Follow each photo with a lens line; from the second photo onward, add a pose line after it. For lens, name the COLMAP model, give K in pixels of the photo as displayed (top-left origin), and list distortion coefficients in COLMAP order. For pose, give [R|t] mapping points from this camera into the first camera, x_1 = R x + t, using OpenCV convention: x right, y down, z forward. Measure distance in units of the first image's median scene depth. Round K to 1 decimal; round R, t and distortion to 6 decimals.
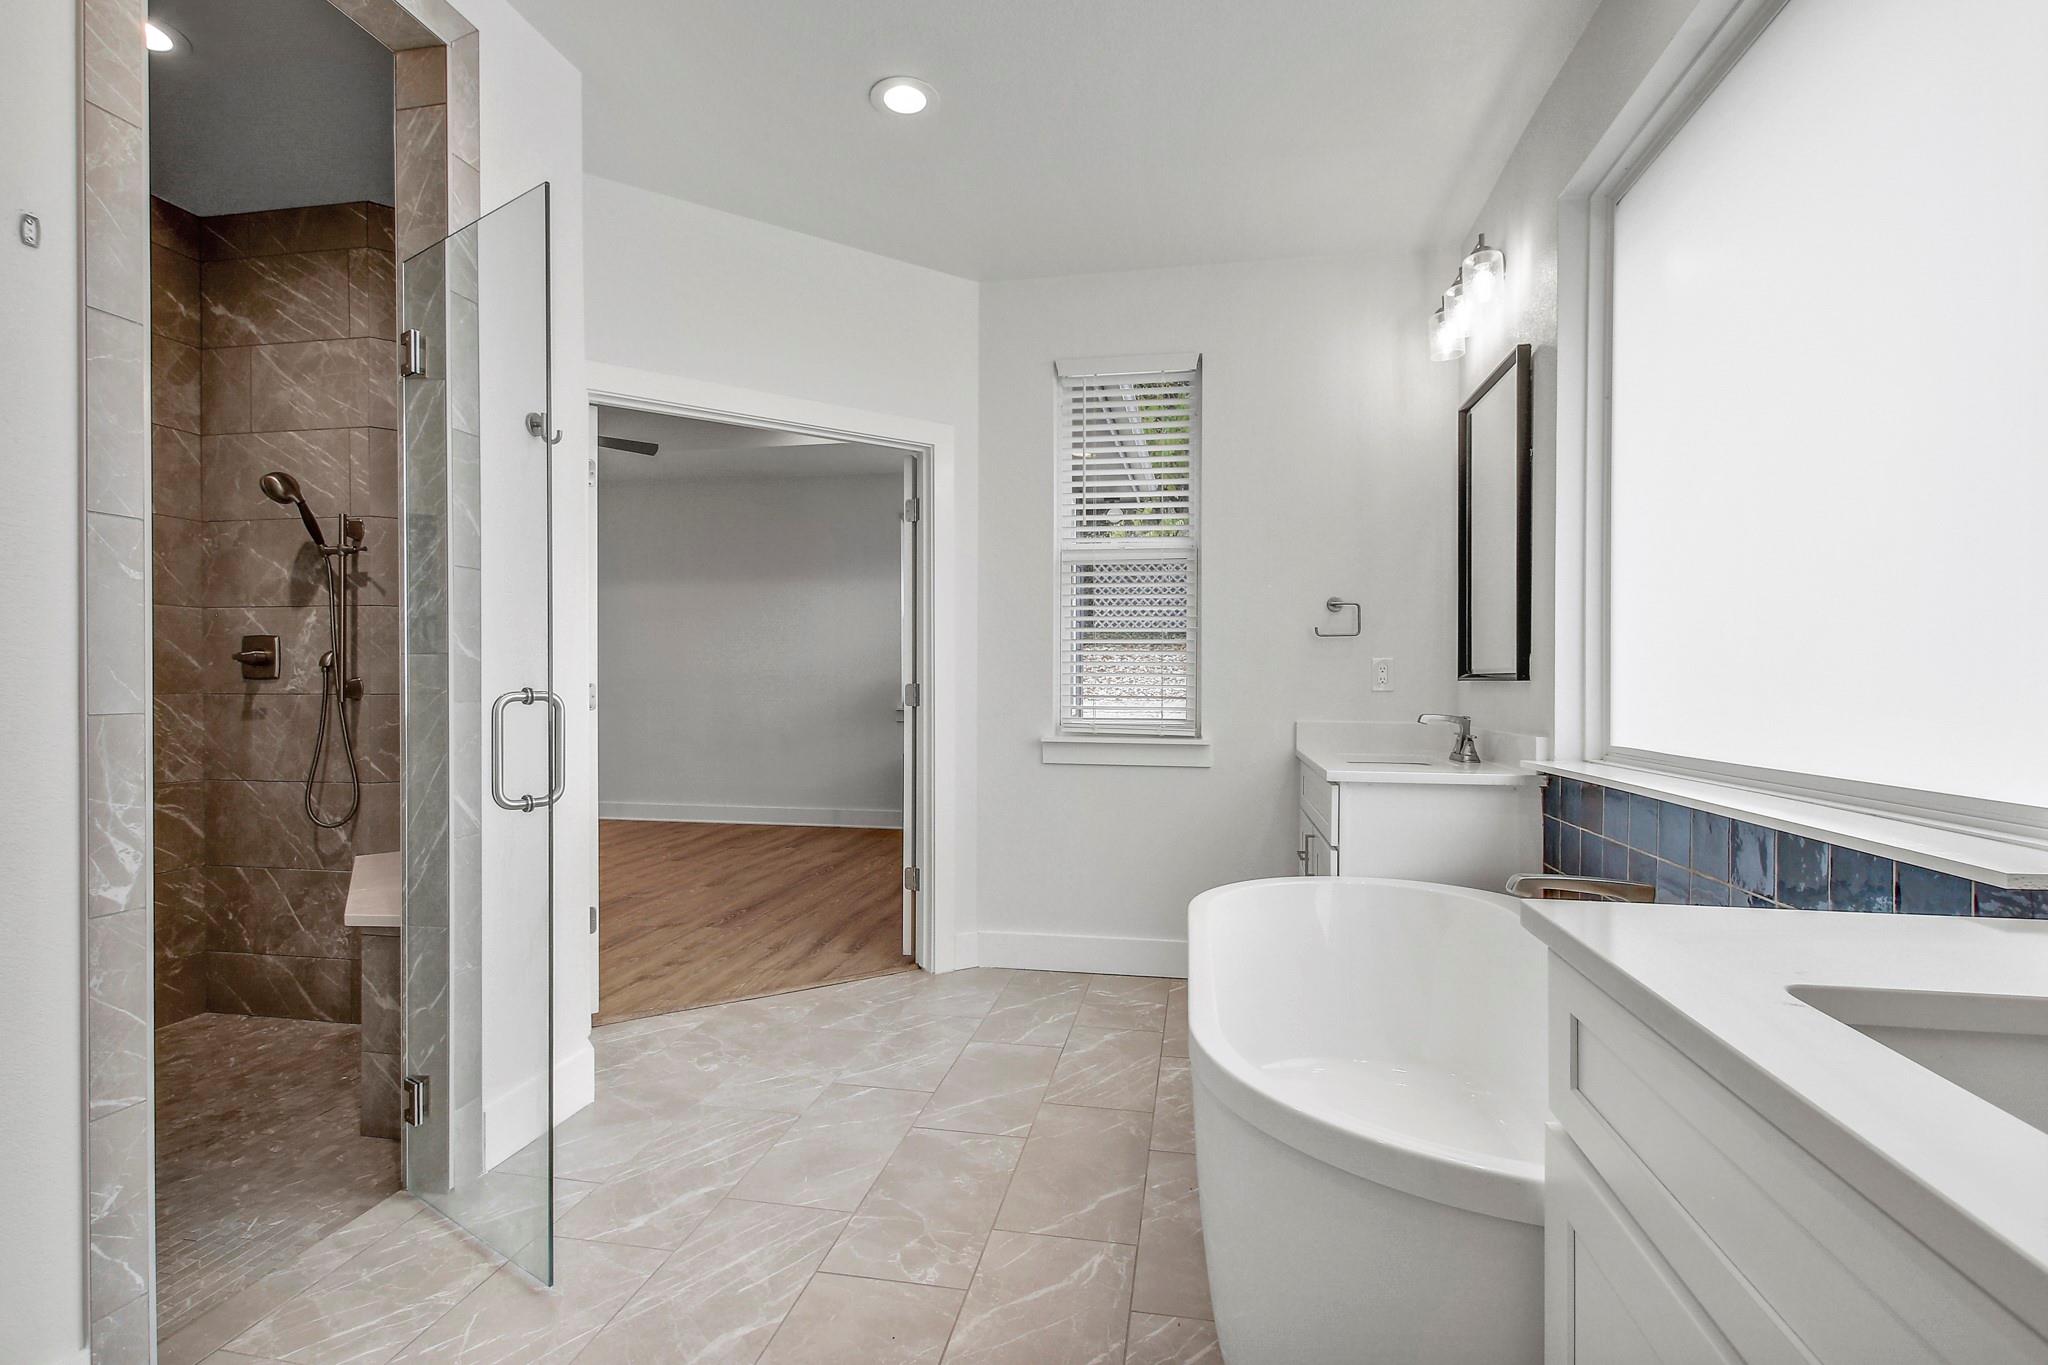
lens RADIAL K [[944.9, 0, 1024.0], [0, 944.9, 682.5], [0, 0, 1]] dist [0.001464, -0.000062]
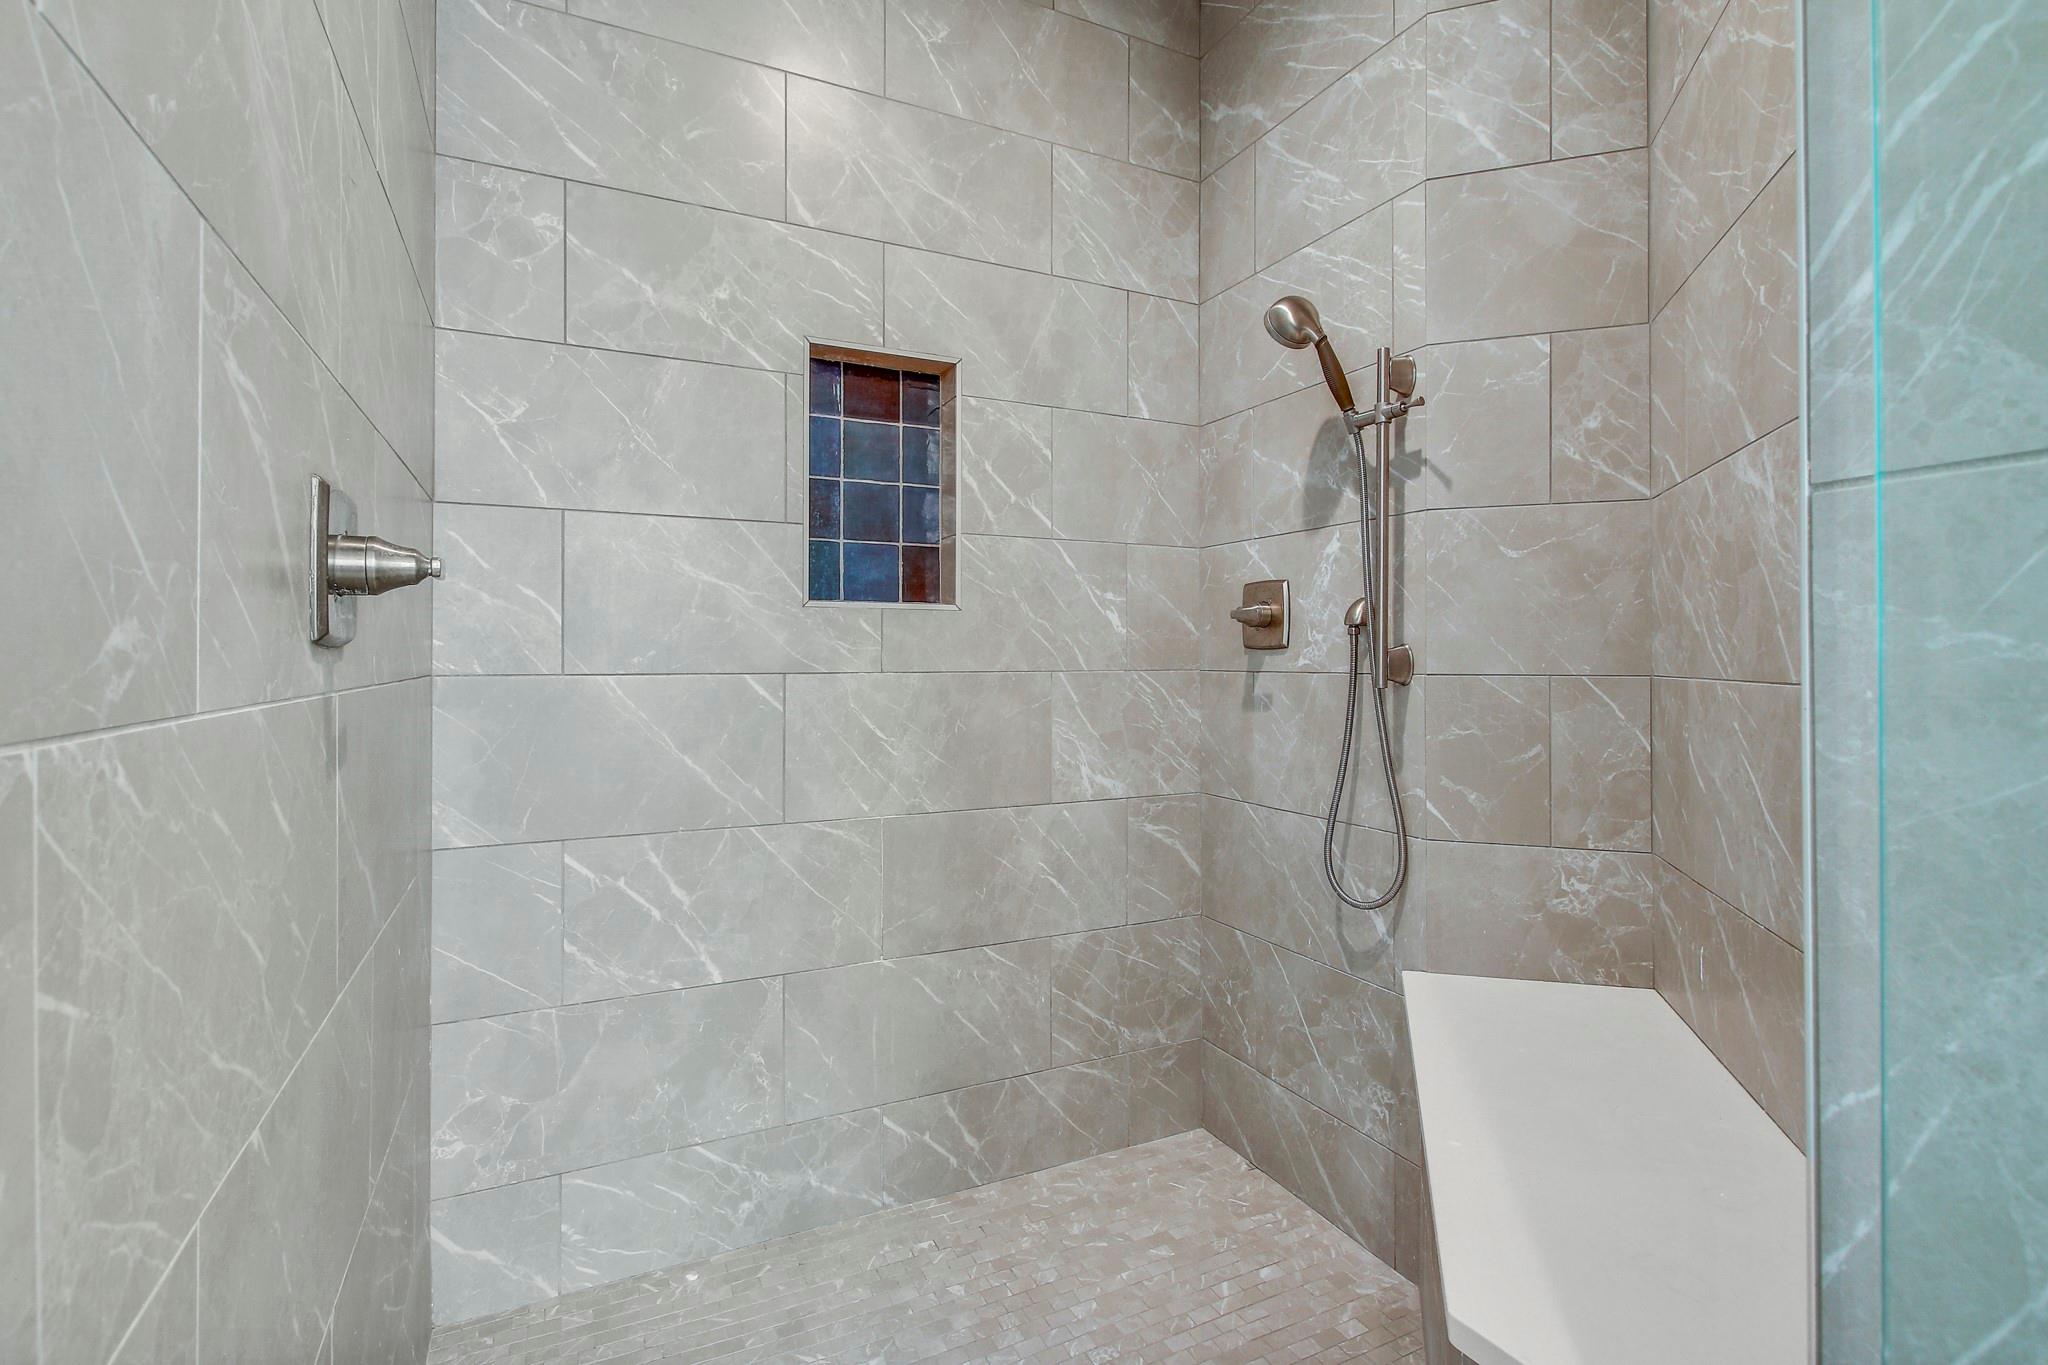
lens RADIAL K [[963.0, 0, 1025.4], [0, 963.0, 653.7], [0, 0, 1]] dist [0.000474, 0.021719]
pose [[0.598562, -0.004271, -0.801065, -0.381443], [-0.005087, 0.999945, -0.009133, 0.006687], [0.801060, 0.009542, 0.598508, 0.479239]]
